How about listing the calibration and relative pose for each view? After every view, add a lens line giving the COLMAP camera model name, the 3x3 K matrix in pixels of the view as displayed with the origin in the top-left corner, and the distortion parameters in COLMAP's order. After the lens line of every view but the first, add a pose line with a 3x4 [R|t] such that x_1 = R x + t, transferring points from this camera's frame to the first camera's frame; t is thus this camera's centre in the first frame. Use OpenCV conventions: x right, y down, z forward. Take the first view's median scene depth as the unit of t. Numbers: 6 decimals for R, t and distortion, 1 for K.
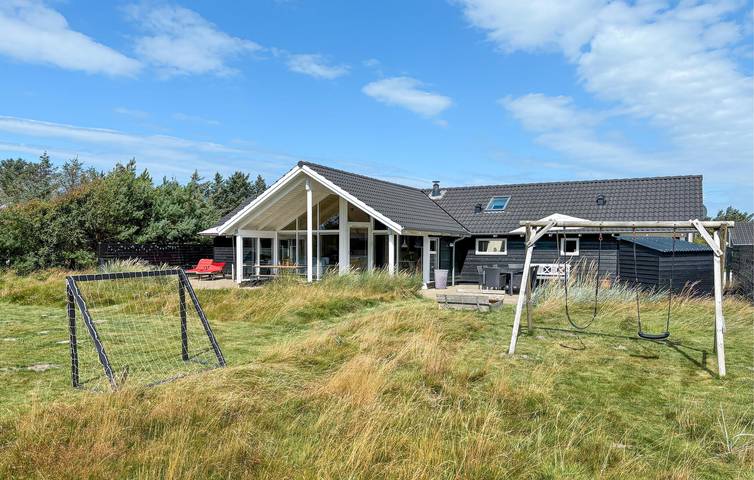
lens RADIAL K [[588.1, 0, 377.0], [0, 588.1, 240.0], [0, 0, 1]] dist [0.028514, -0.002024]
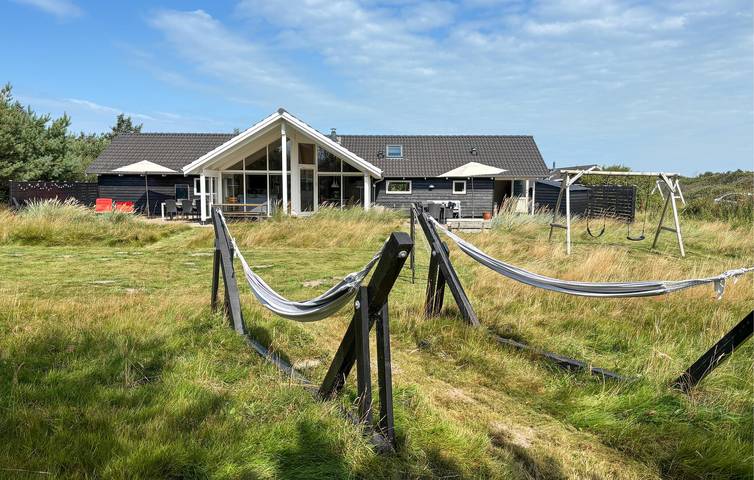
lens RADIAL K [[588.1, 0, 377.0], [0, 588.1, 240.0], [0, 0, 1]] dist [0.028514, -0.002024]
pose [[0.881506, -0.037527, 0.470678, -0.455998], [-0.010290, 0.995073, 0.098610, 0.001030], [-0.472060, -0.091768, 0.876777, -0.067291]]
